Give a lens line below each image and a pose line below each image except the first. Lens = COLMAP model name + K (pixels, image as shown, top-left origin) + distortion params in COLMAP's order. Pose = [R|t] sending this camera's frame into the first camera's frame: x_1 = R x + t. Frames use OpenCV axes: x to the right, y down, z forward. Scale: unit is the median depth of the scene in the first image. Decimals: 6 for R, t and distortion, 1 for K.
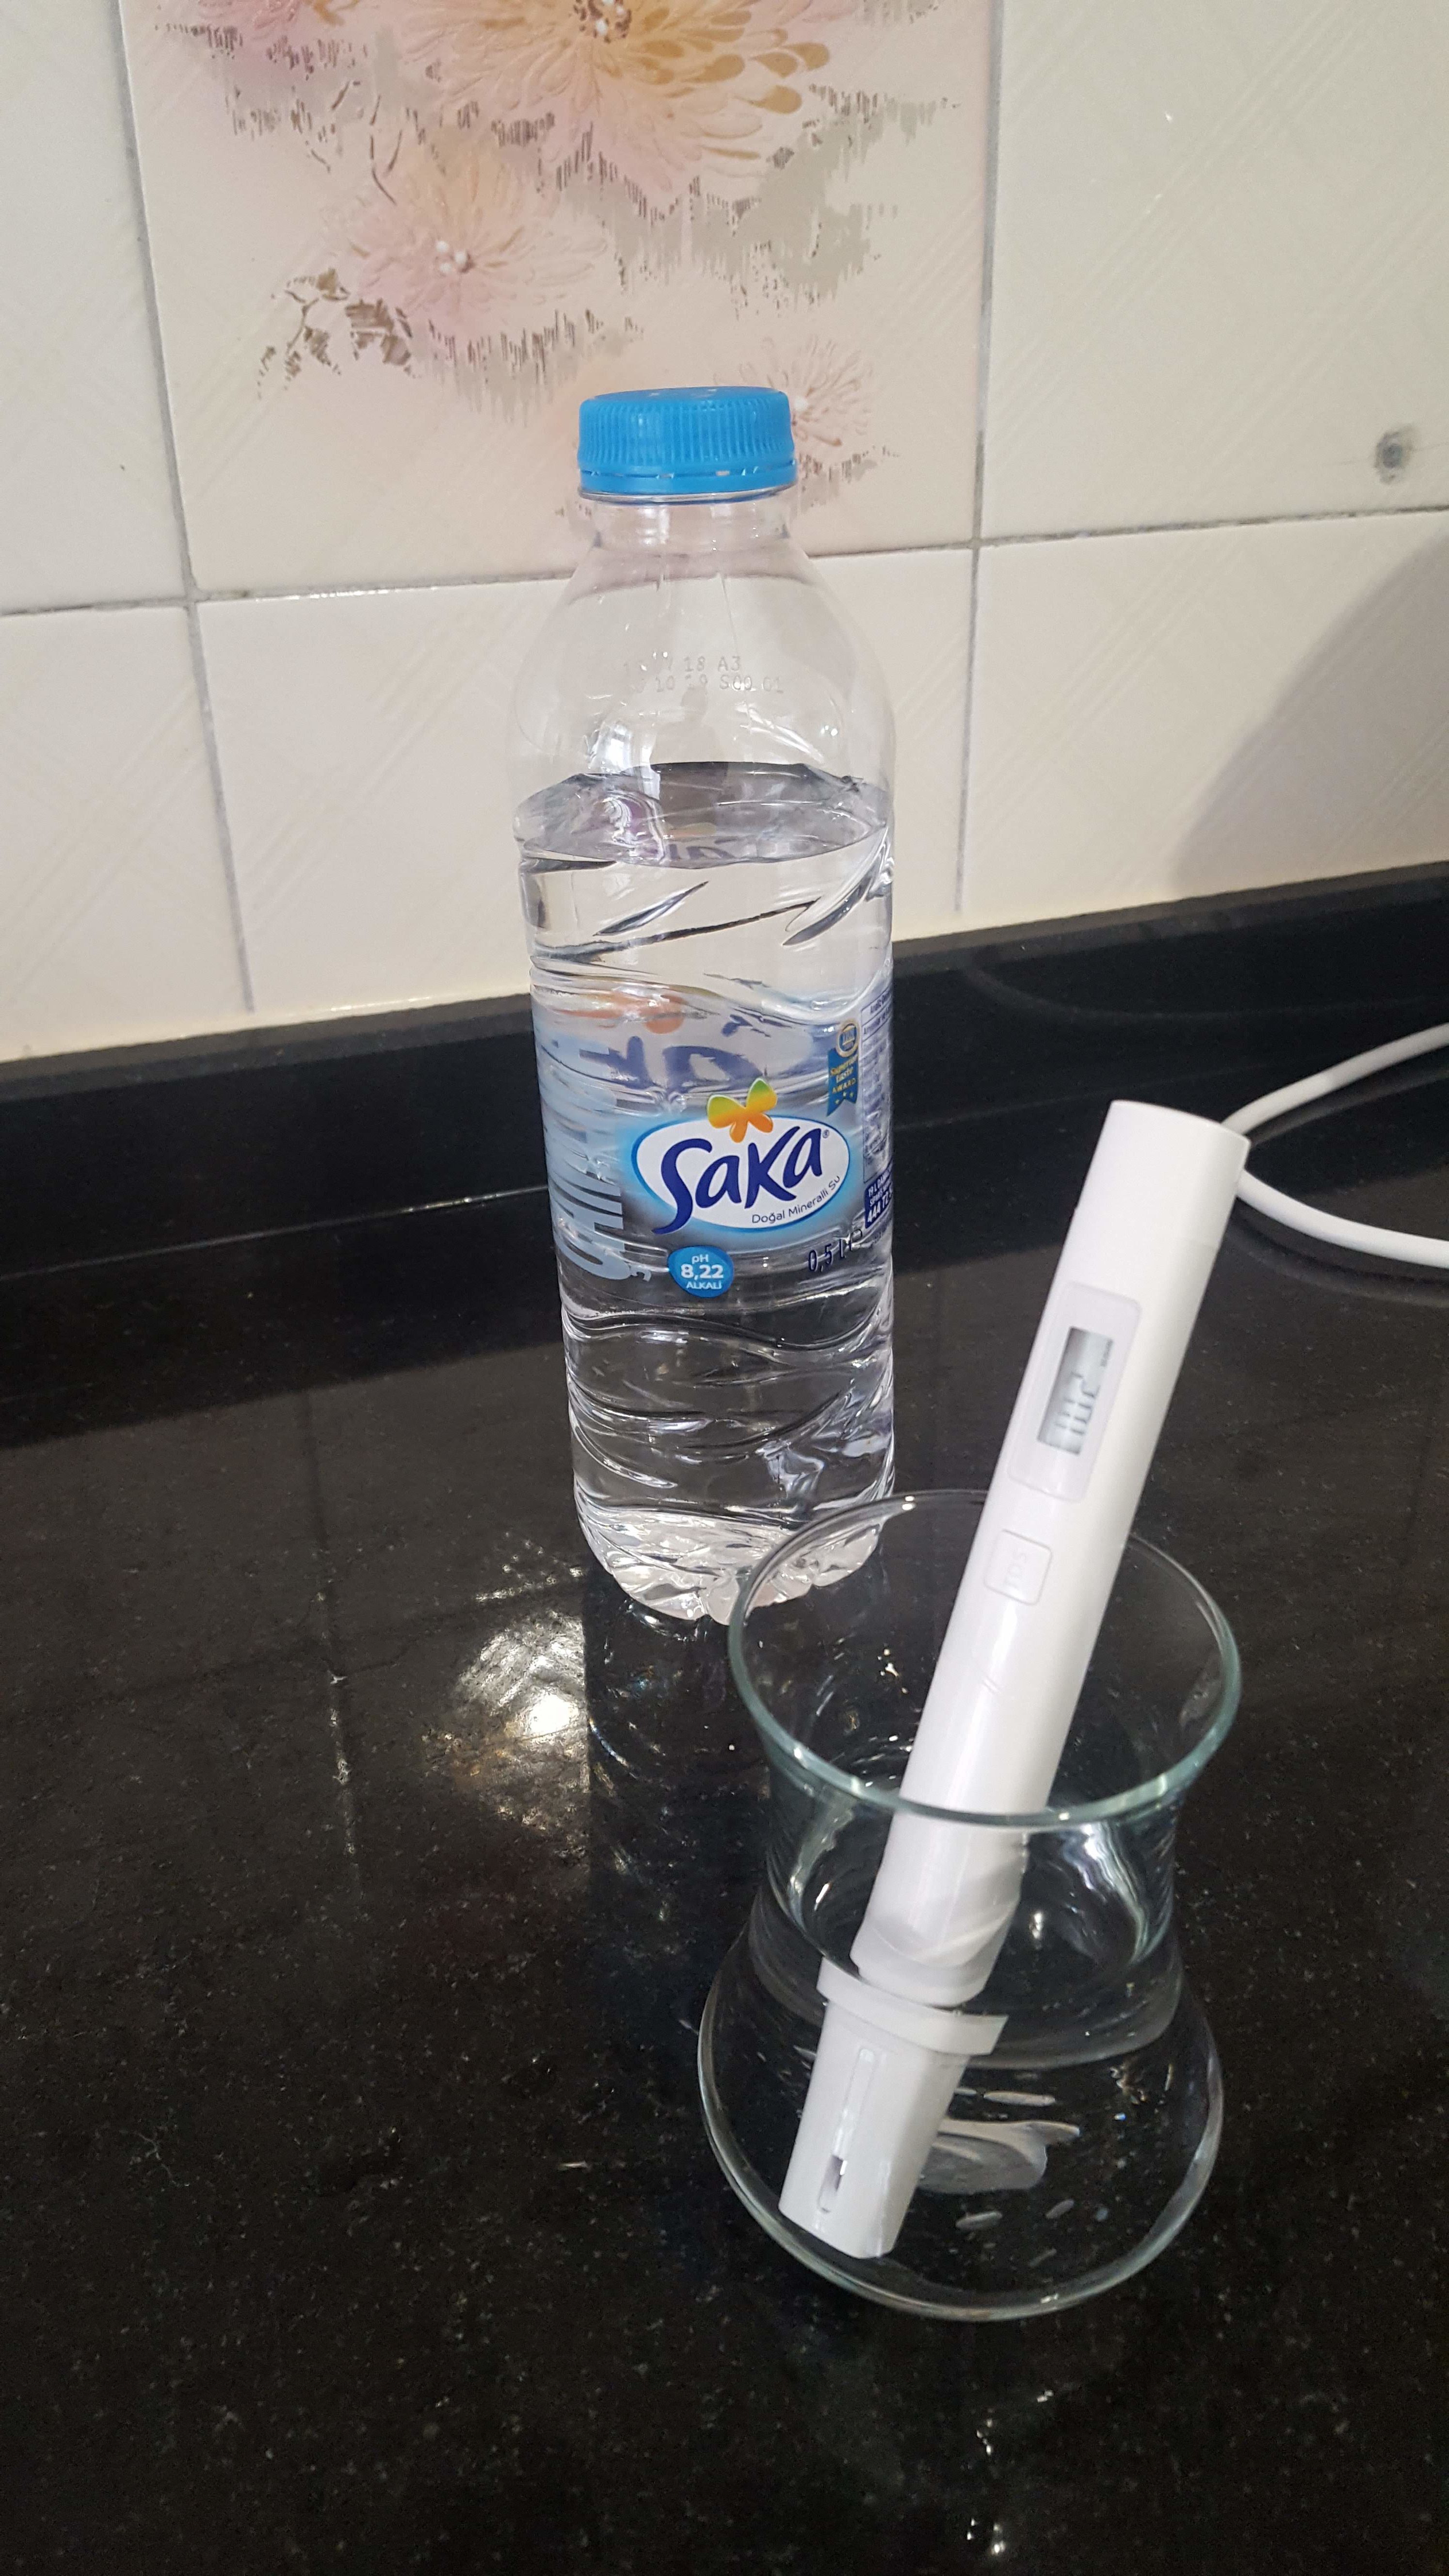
lens RADIAL K [[2013.4, 0, 723.9], [0, 2013.4, 1270.7], [0, 0, 1]] dist [0.007204, -0.050856]
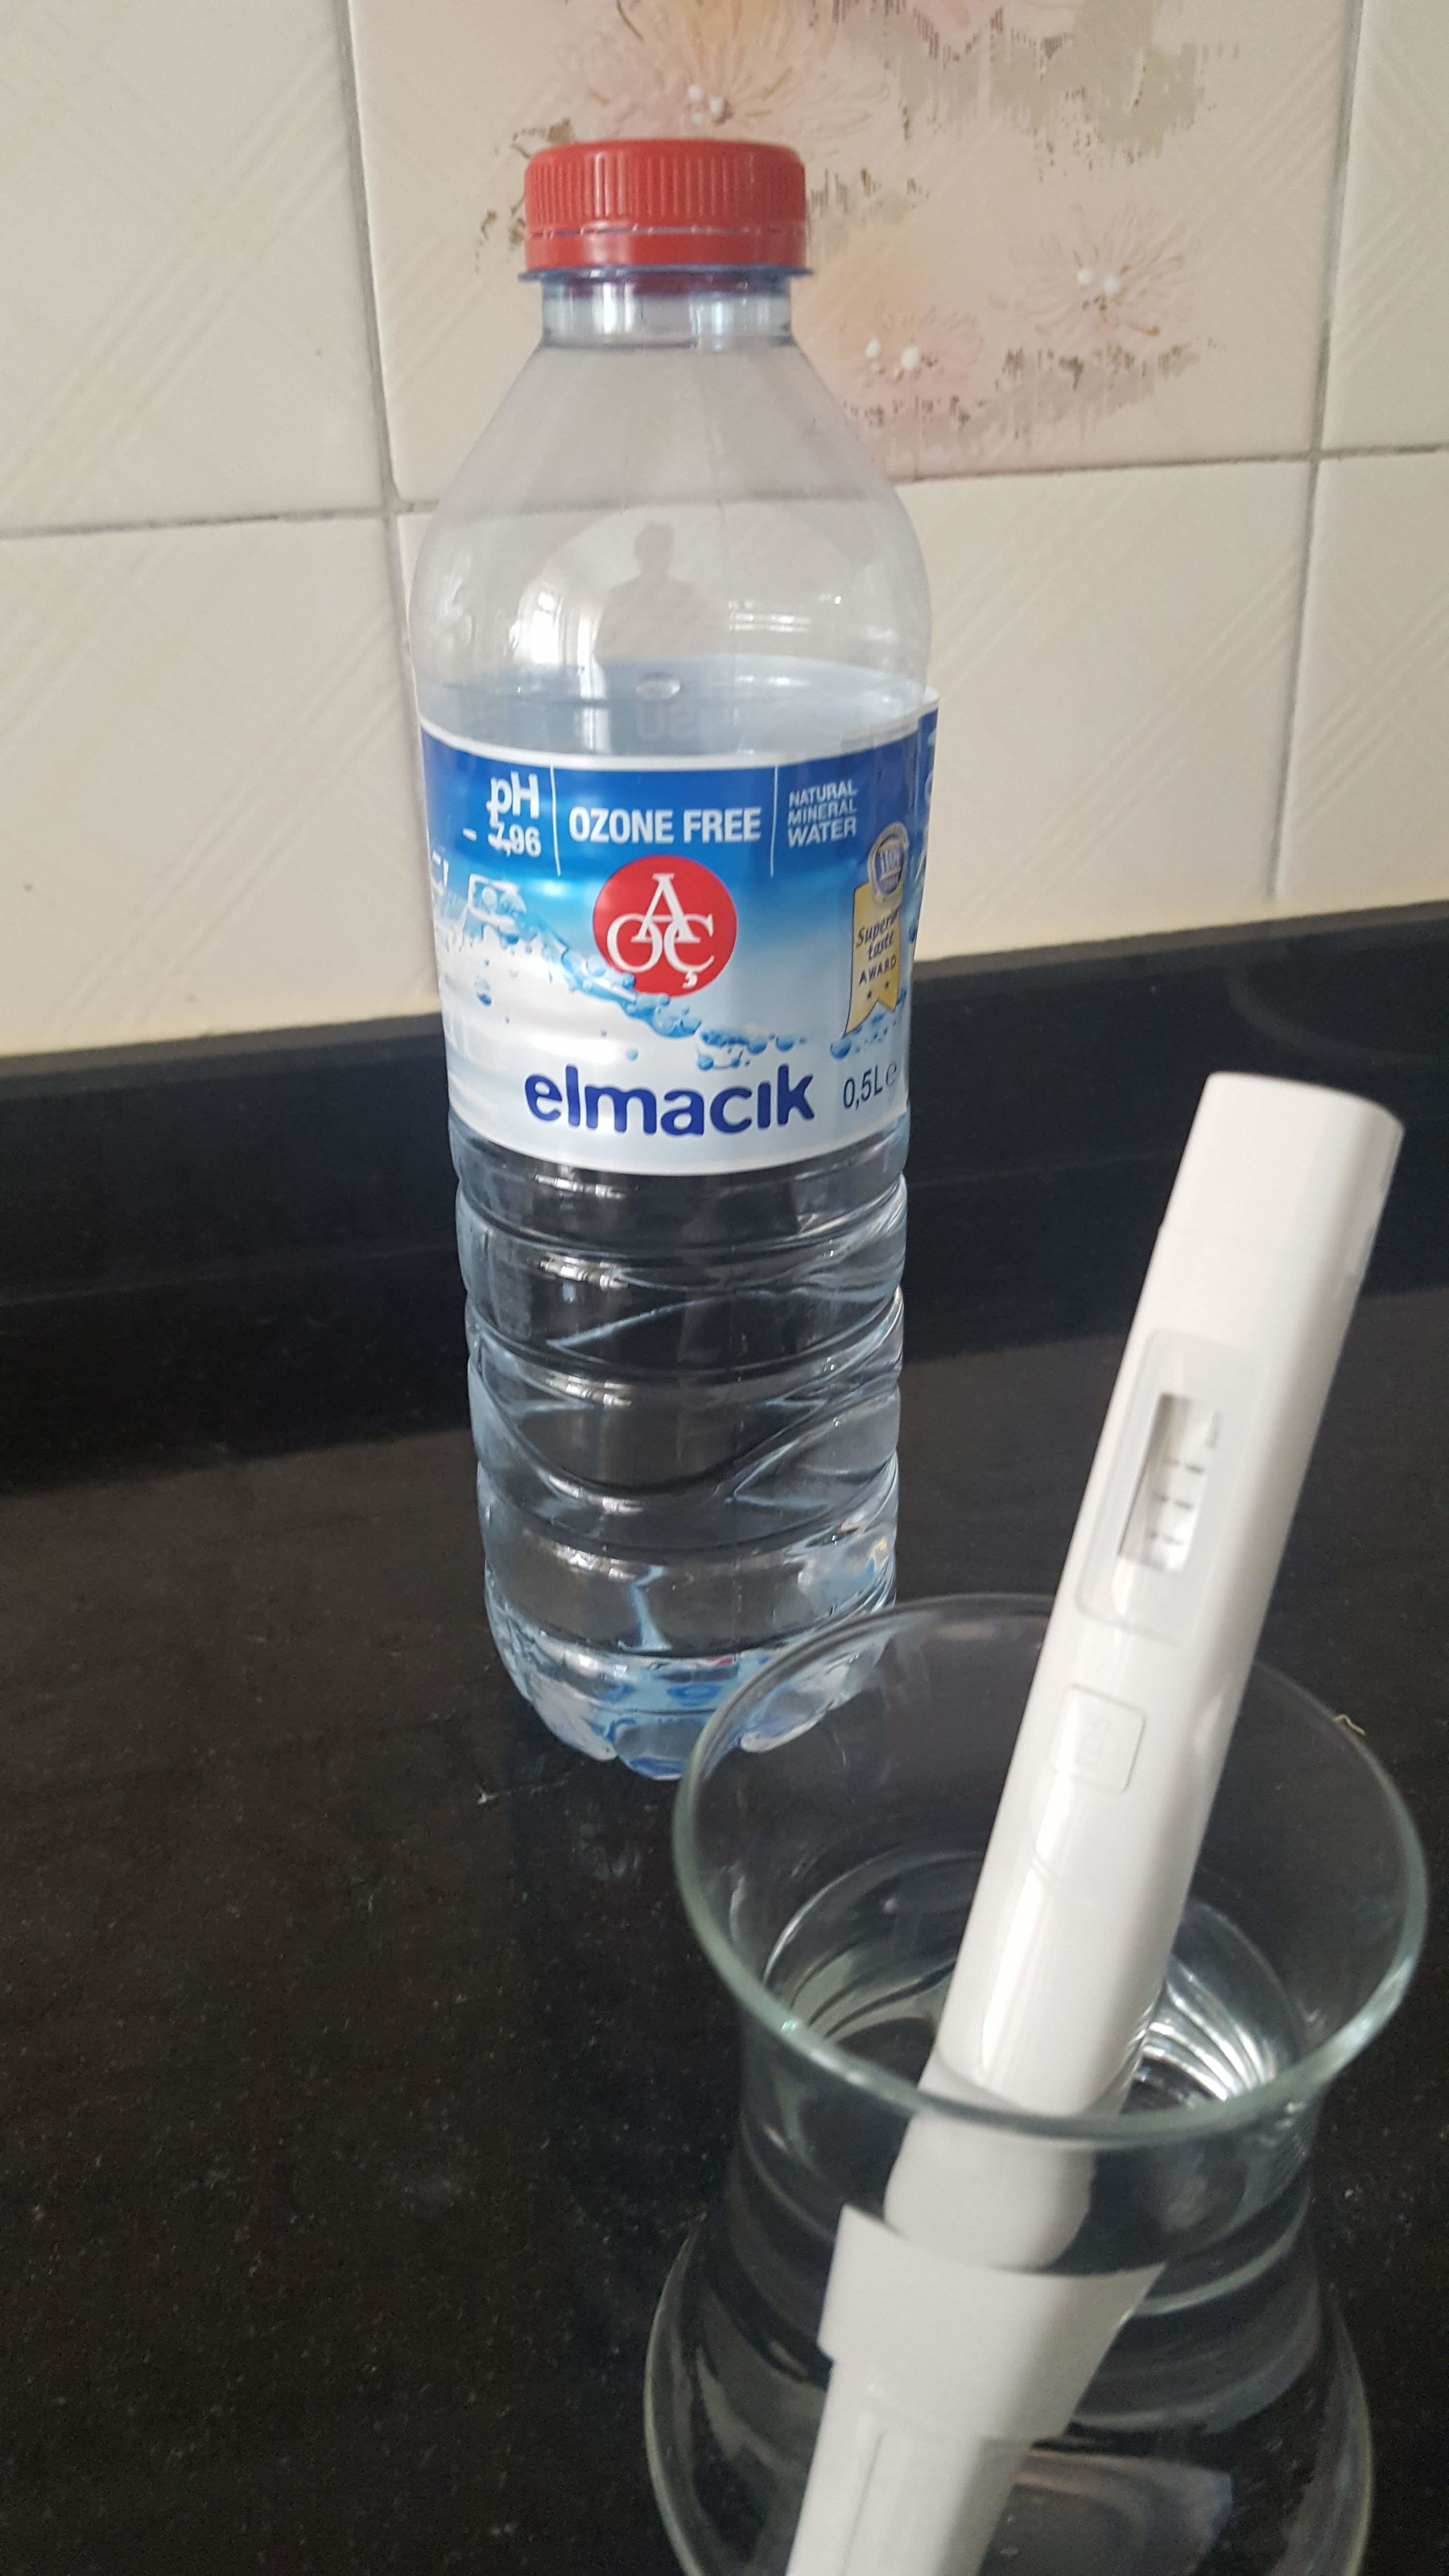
lens RADIAL K [[2013.4, 0, 705.0], [0, 2013.4, 1270.1], [0, 0, 1]] dist [0.007204, -0.050856]
pose [[0.991994, 0.040662, -0.119556, -0.014354], [-0.042650, 0.998990, -0.014117, -0.000343], [0.118861, 0.019103, 0.992727, 0.165426]]
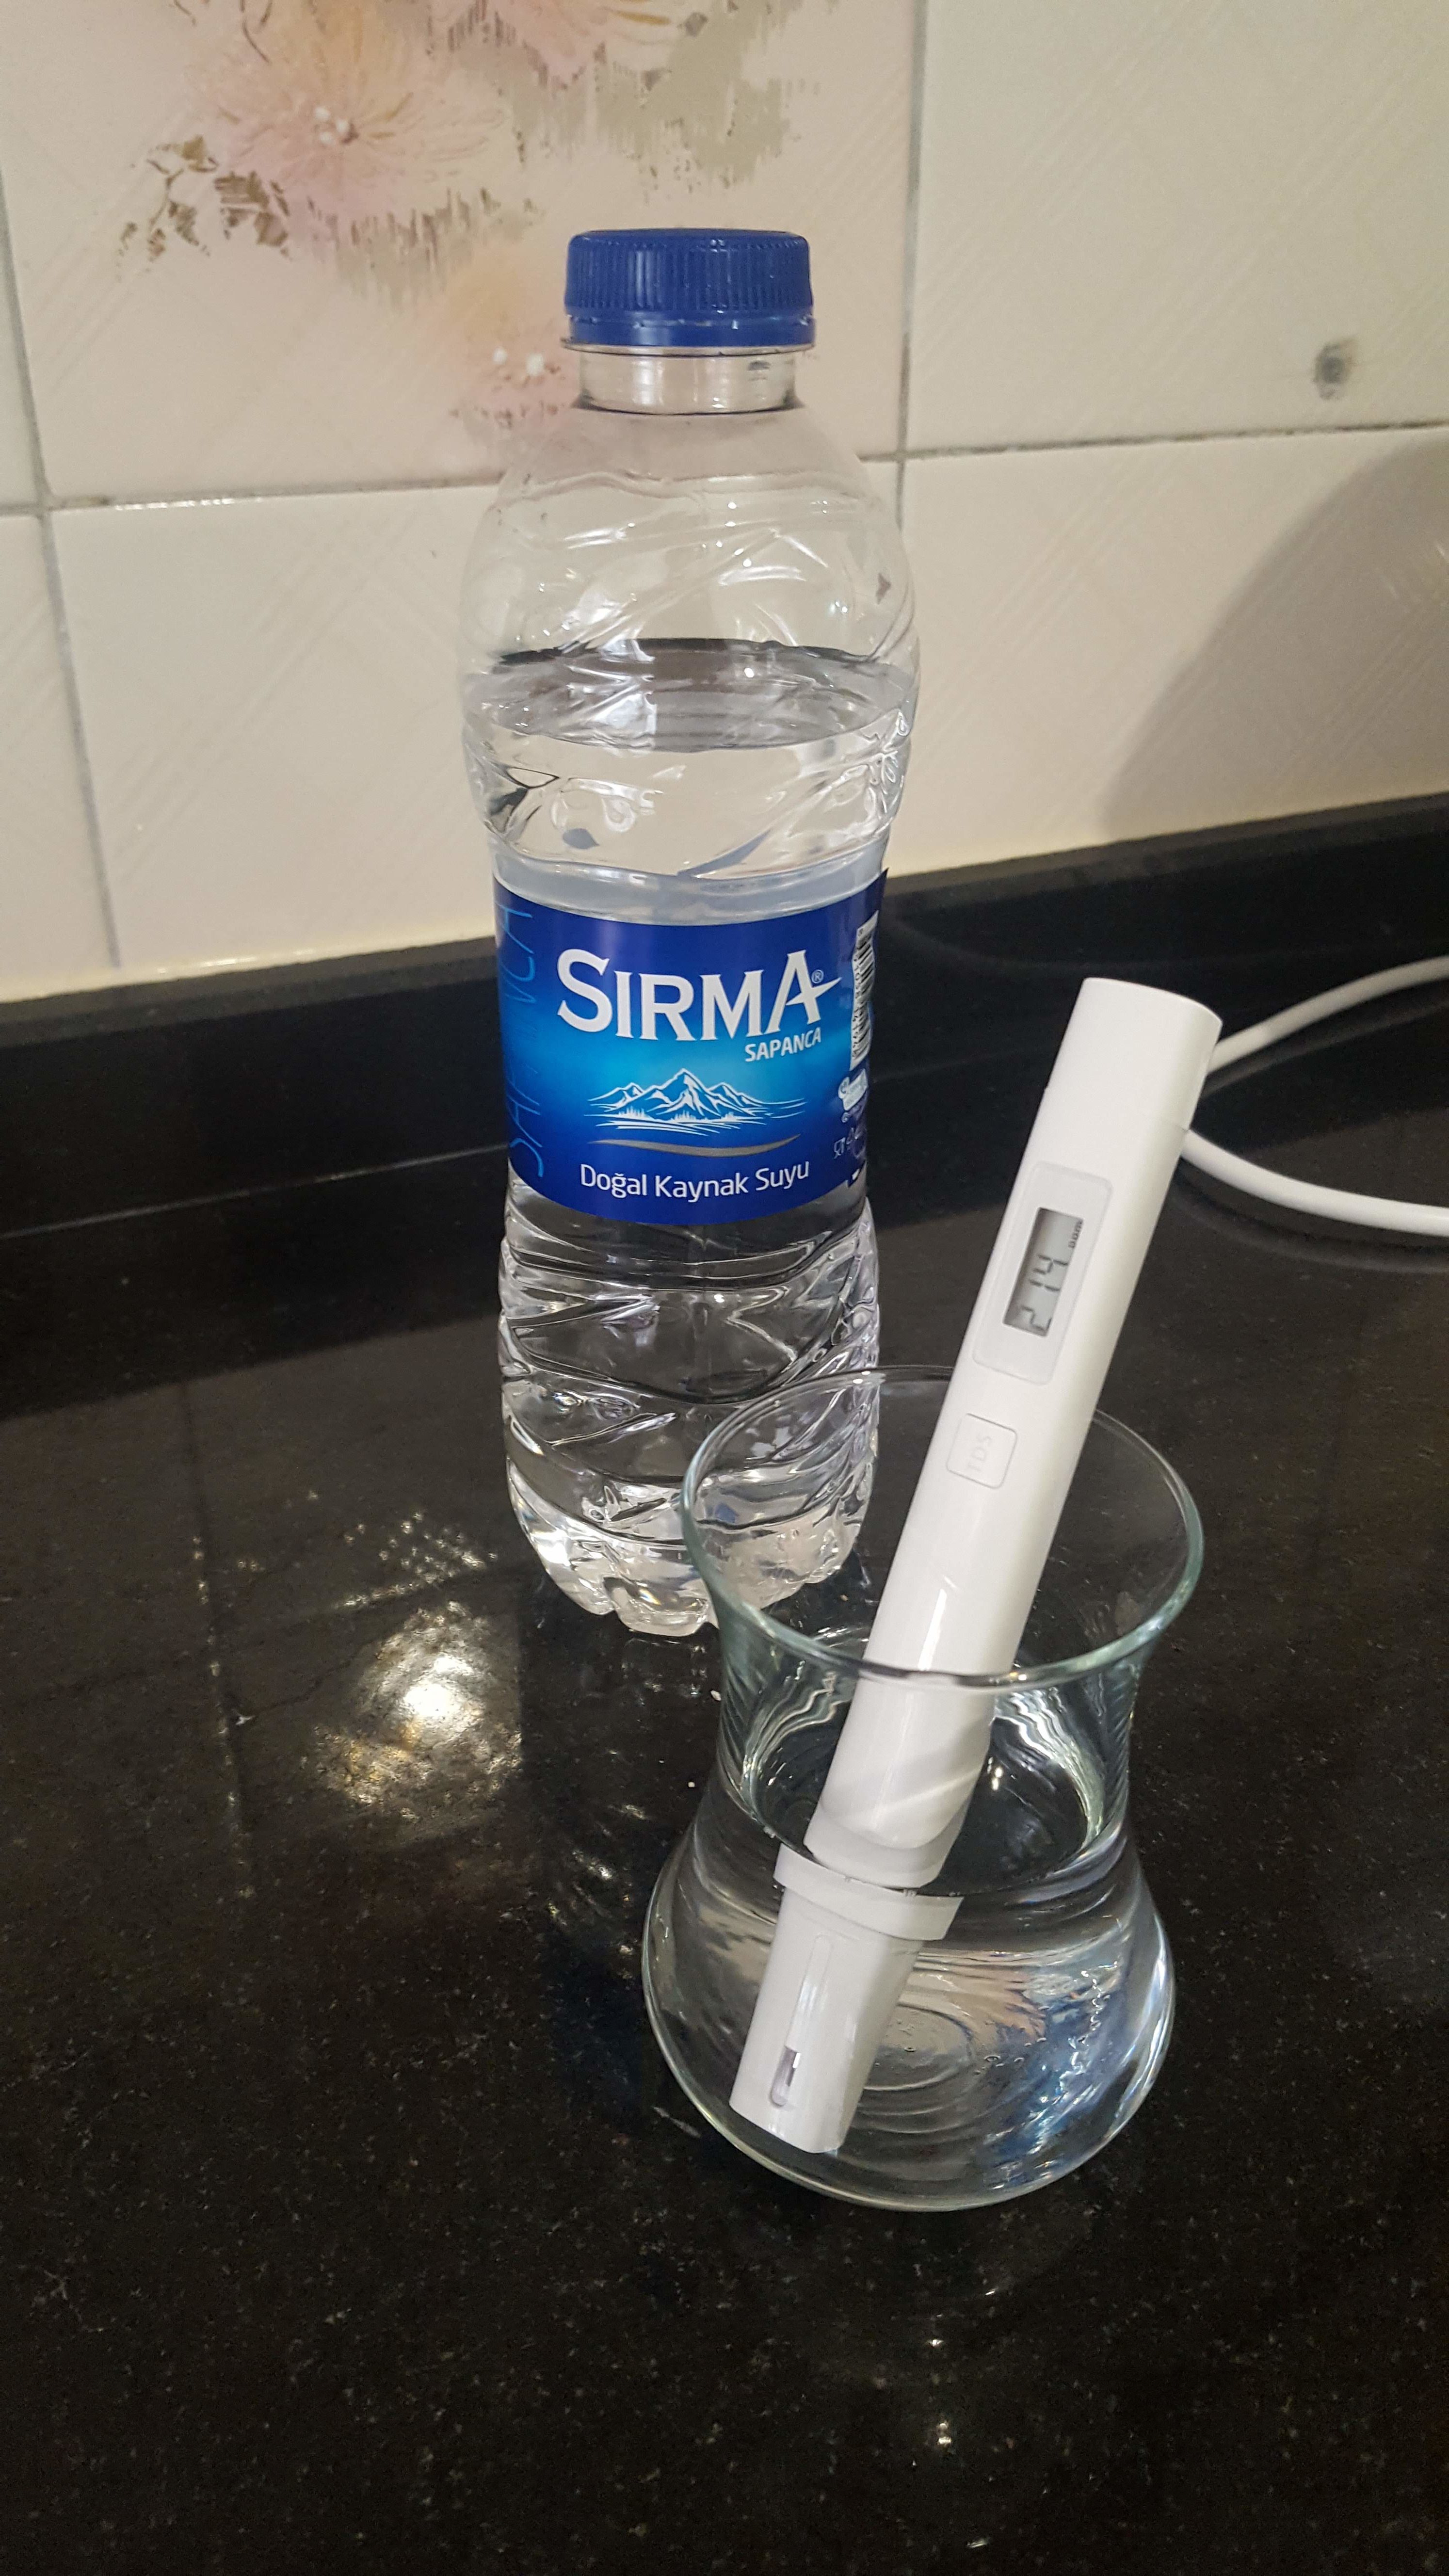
lens RADIAL K [[2013.4, 0, 711.9], [0, 2013.4, 1270.1], [0, 0, 1]] dist [0.007204, -0.050856]
pose [[0.997769, -0.015981, 0.064819, -0.031928], [0.014305, 0.999553, 0.026242, -0.013241], [-0.065209, -0.025257, 0.997552, 0.079472]]
